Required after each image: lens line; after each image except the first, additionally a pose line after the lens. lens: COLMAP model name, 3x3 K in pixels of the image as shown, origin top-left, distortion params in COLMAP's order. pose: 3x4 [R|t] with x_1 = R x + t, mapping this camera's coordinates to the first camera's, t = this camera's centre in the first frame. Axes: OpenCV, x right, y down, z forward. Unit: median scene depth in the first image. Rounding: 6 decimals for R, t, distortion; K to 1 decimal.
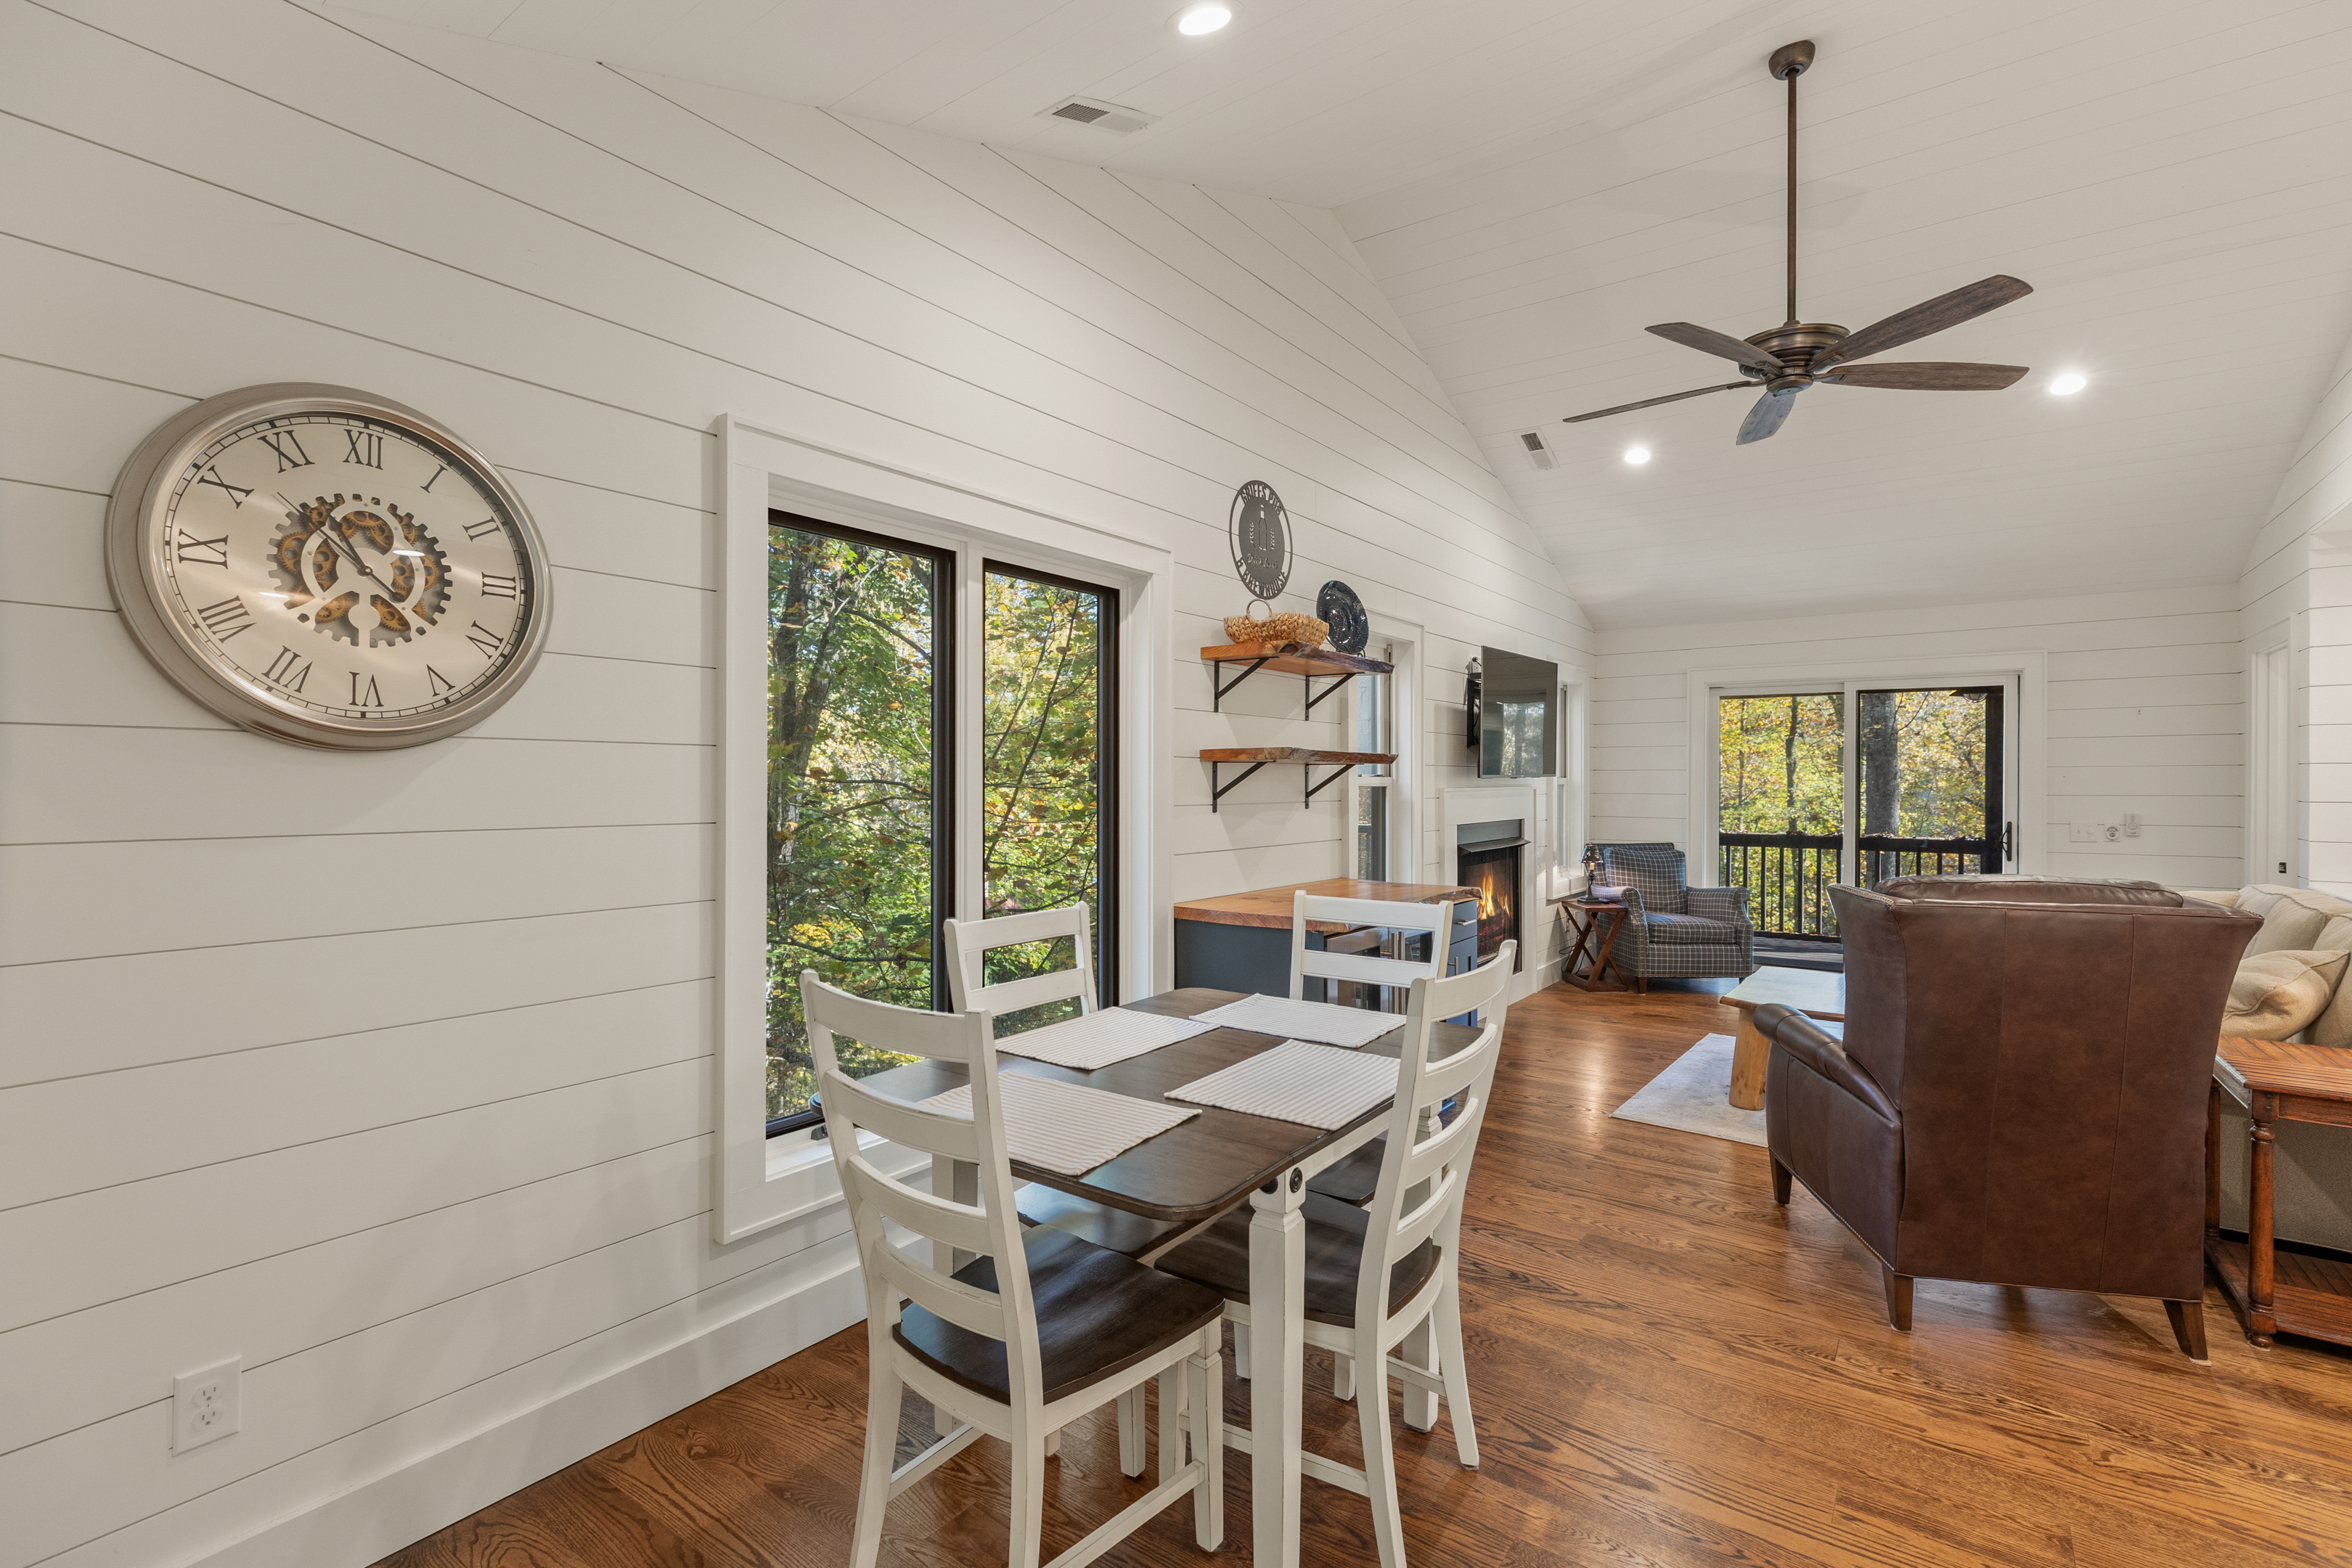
lens RADIAL K [[1061.1, 0, 1185.0], [0, 1061.1, 779.0], [0, 0, 1]] dist [0.003147, -0.001308]
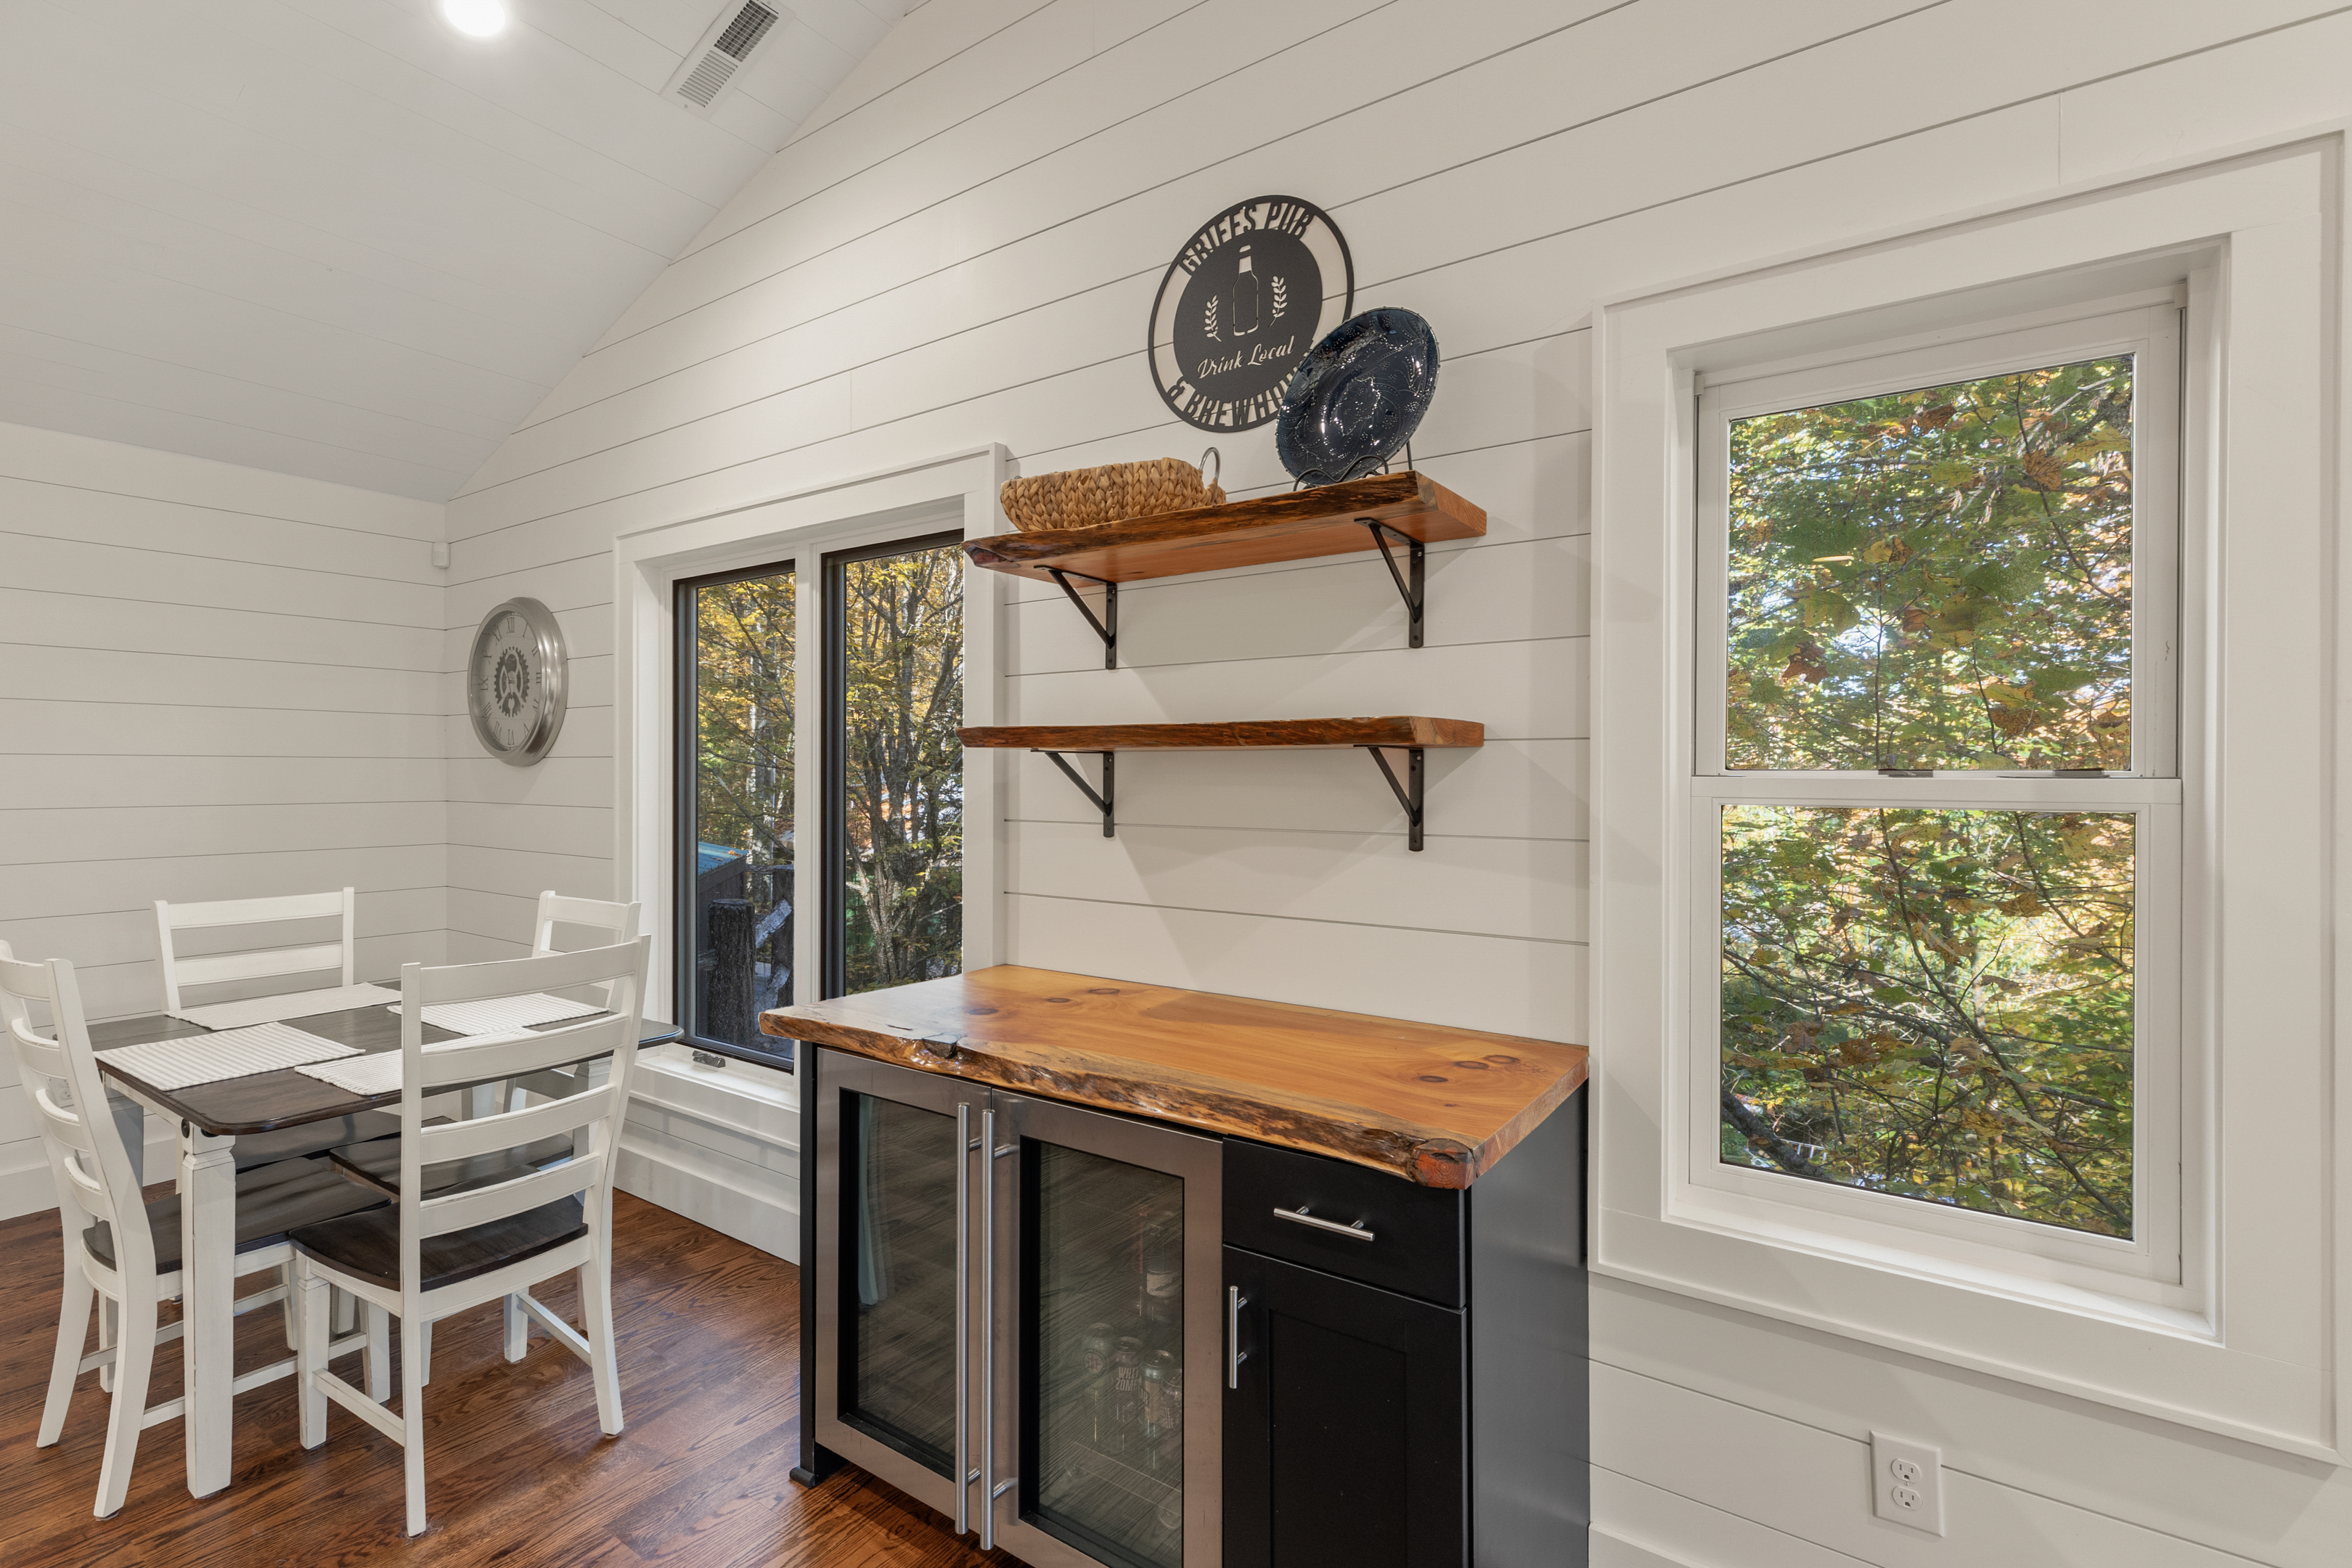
lens RADIAL K [[1061.1, 0, 1043.2], [0, 1061.1, 783.8], [0, 0, 1]] dist [0.003147, -0.001308]
pose [[-0.022889, 0.002517, -0.999735, 0.693568], [-0.004768, 0.999985, 0.002627, 0.000359], [0.999727, 0.004827, -0.022876, 1.080091]]
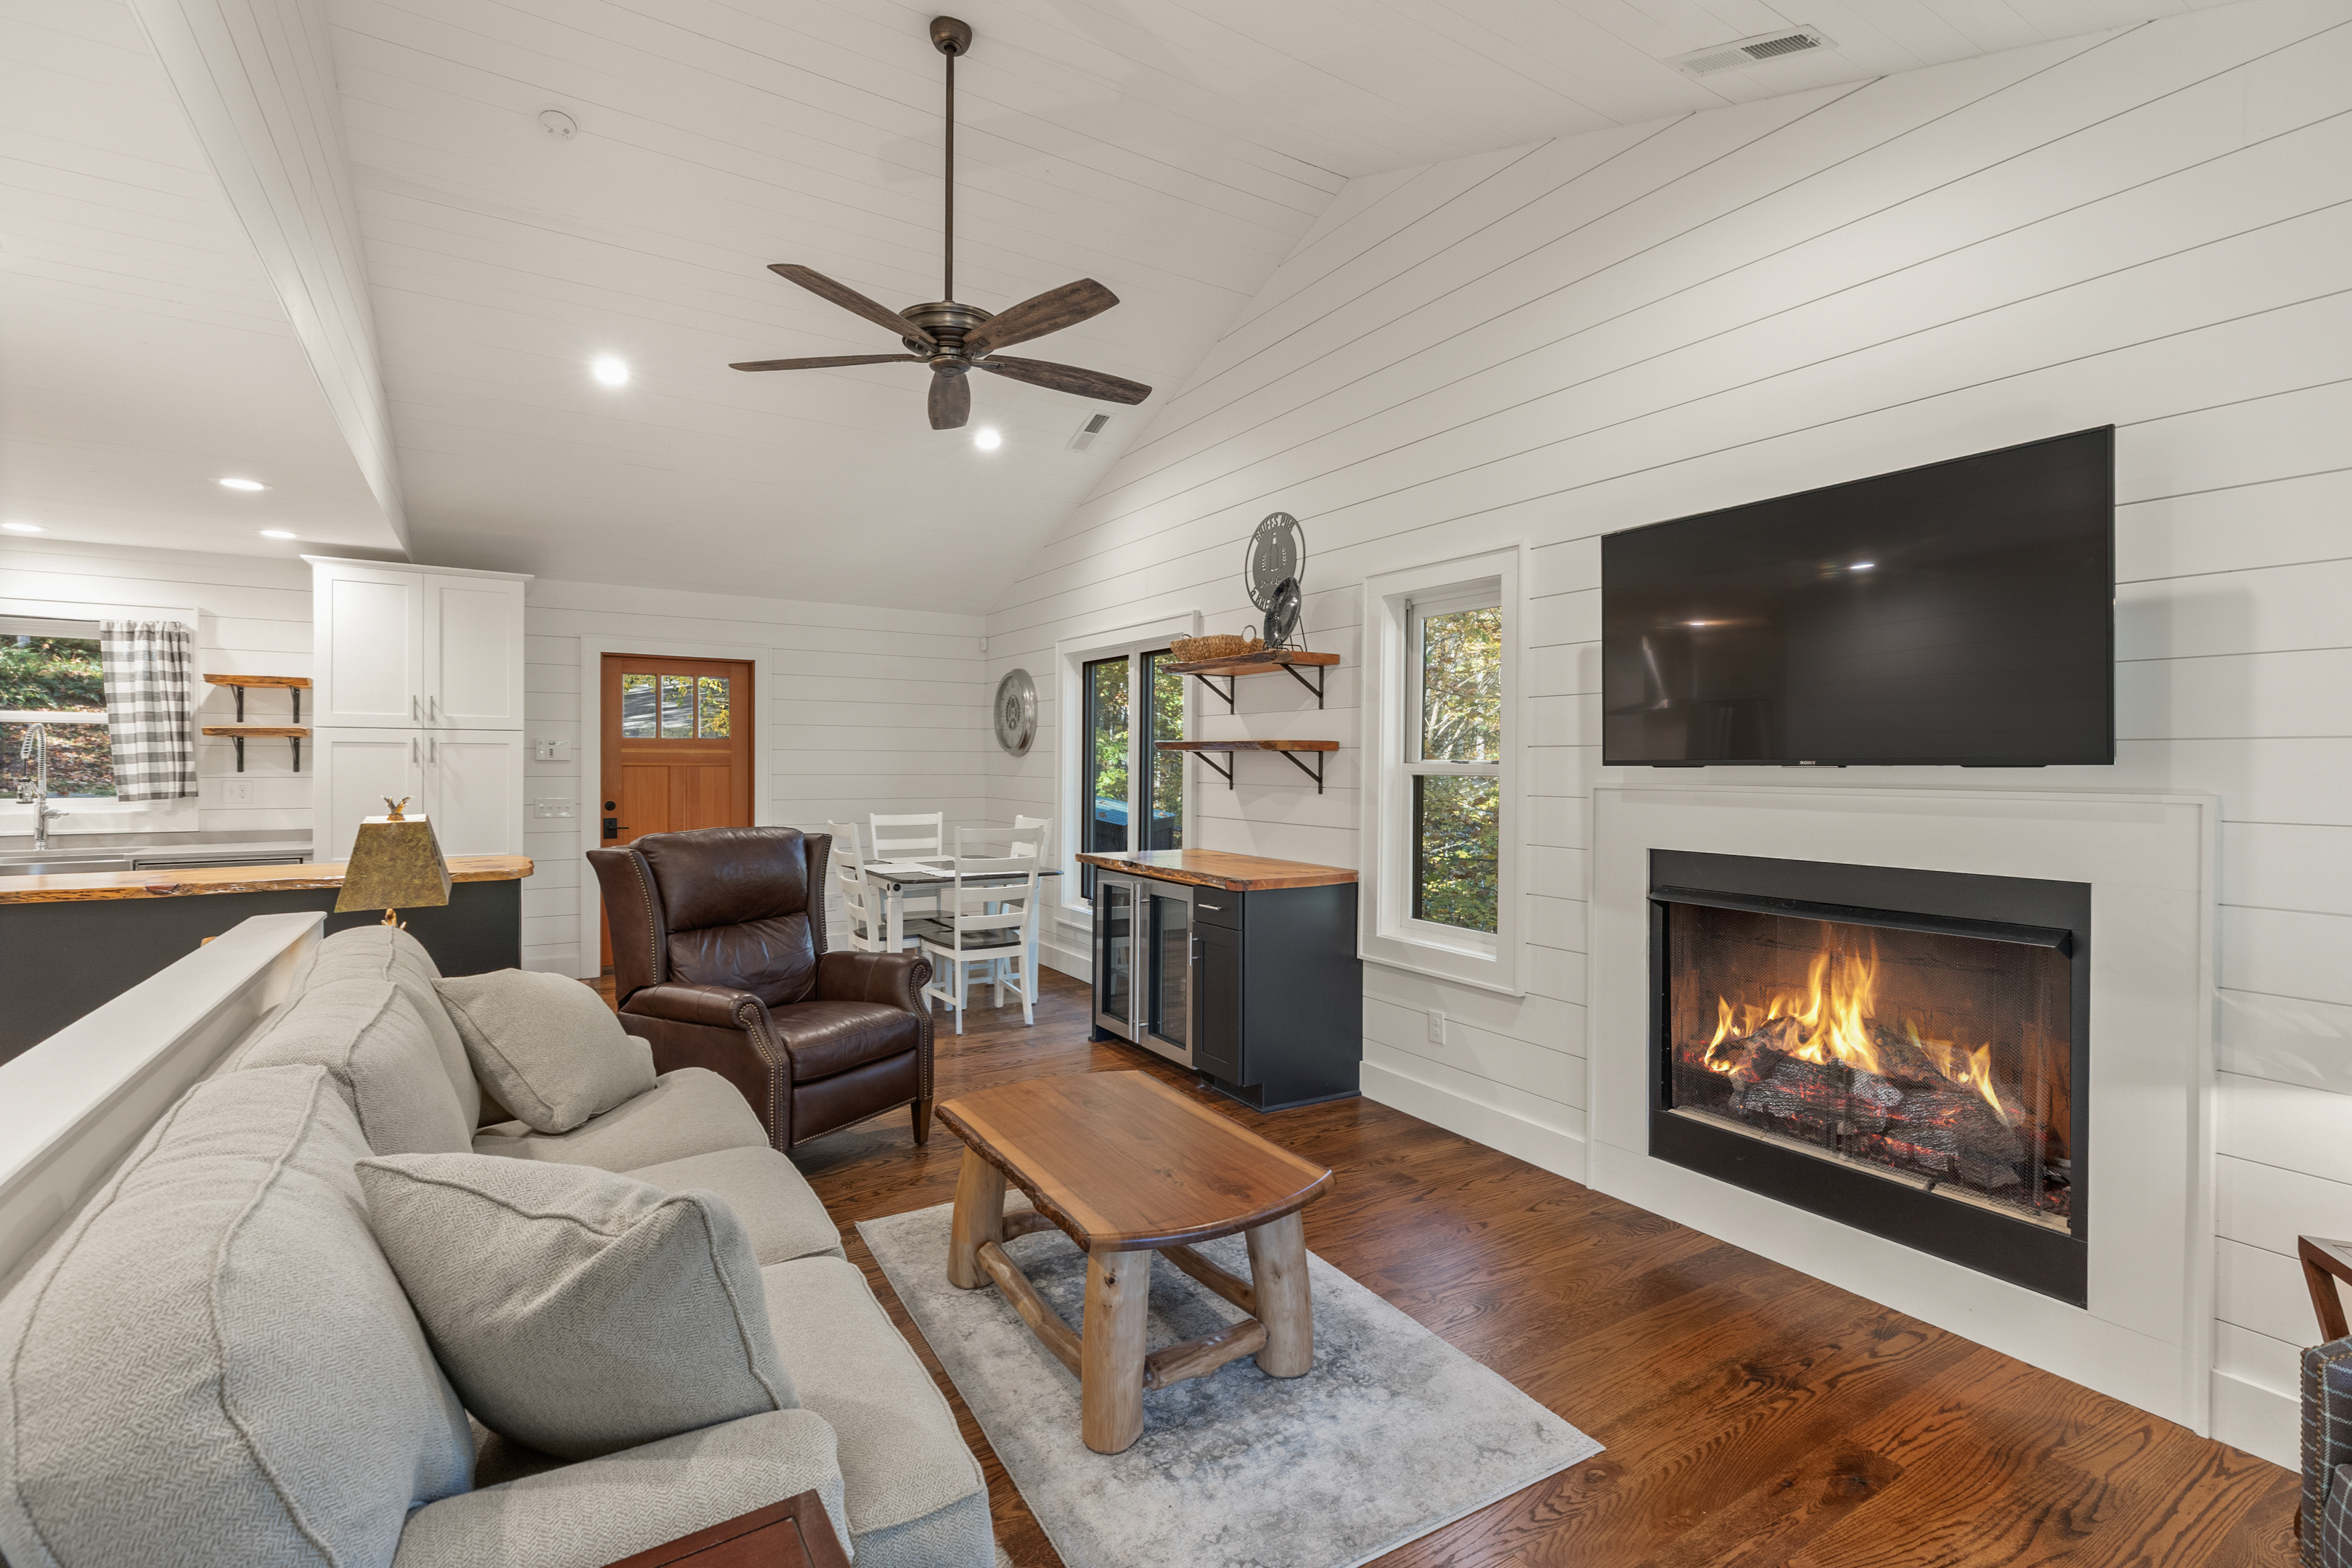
lens RADIAL K [[1061.1, 0, 1184.1], [0, 1061.1, 767.3], [0, 0, 1]] dist [0.003147, -0.001308]
pose [[-0.368493, 0.000286, -0.929630, 1.424251], [-0.008501, 0.999957, 0.003678, -0.001322], [0.929591, 0.009258, -0.368475, 1.585651]]
